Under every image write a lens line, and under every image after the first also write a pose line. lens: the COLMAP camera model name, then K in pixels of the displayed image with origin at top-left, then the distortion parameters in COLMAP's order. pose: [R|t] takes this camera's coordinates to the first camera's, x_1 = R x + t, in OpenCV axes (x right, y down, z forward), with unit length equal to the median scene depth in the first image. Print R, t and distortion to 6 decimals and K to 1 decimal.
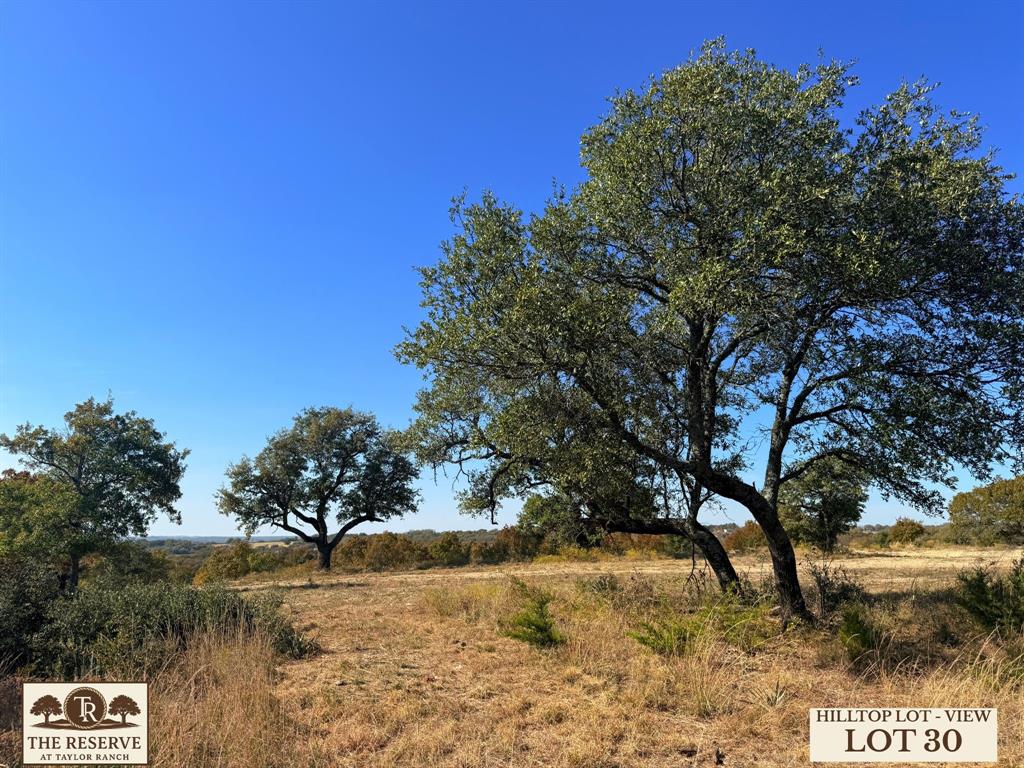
lens RADIAL K [[732.5, 0, 517.4], [0, 732.5, 379.8], [0, 0, 1]] dist [0.081686, -0.164206]
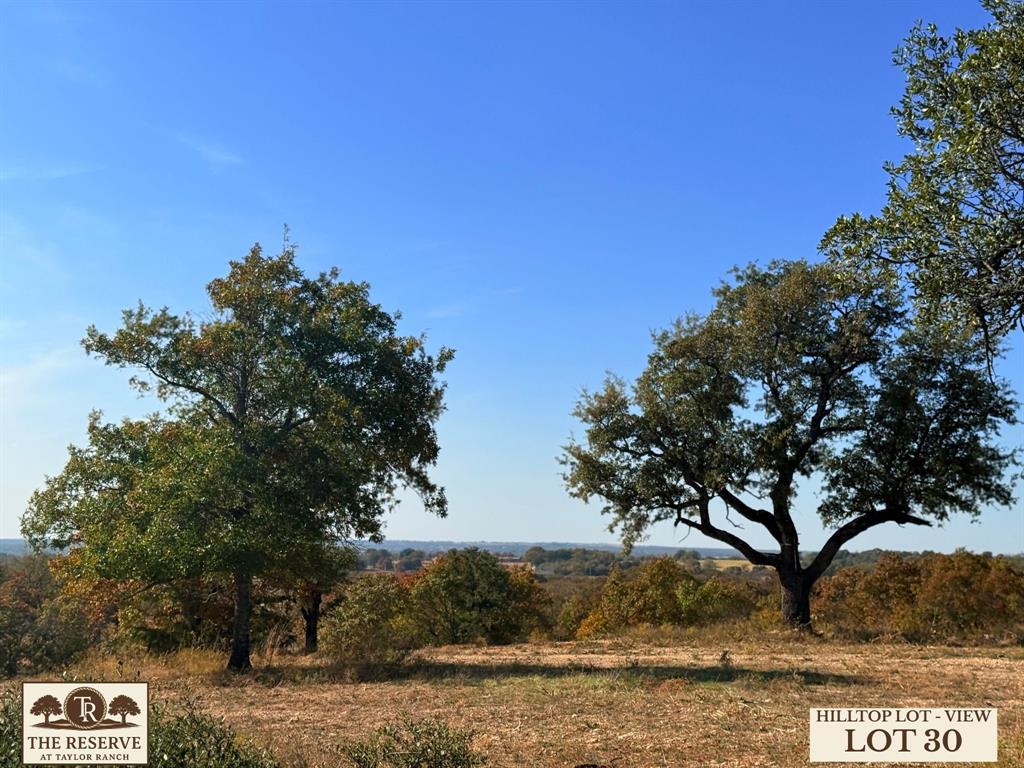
lens RADIAL K [[1451.8, 0, 512.0], [0, 1451.8, 384.0], [0, 0, 1]] dist [0.141192, 0.011151]
pose [[0.887354, -0.022211, -0.460553, -0.005131], [0.065078, 0.994873, 0.077408, 0.033498], [0.456472, -0.098660, 0.884251, 0.162453]]
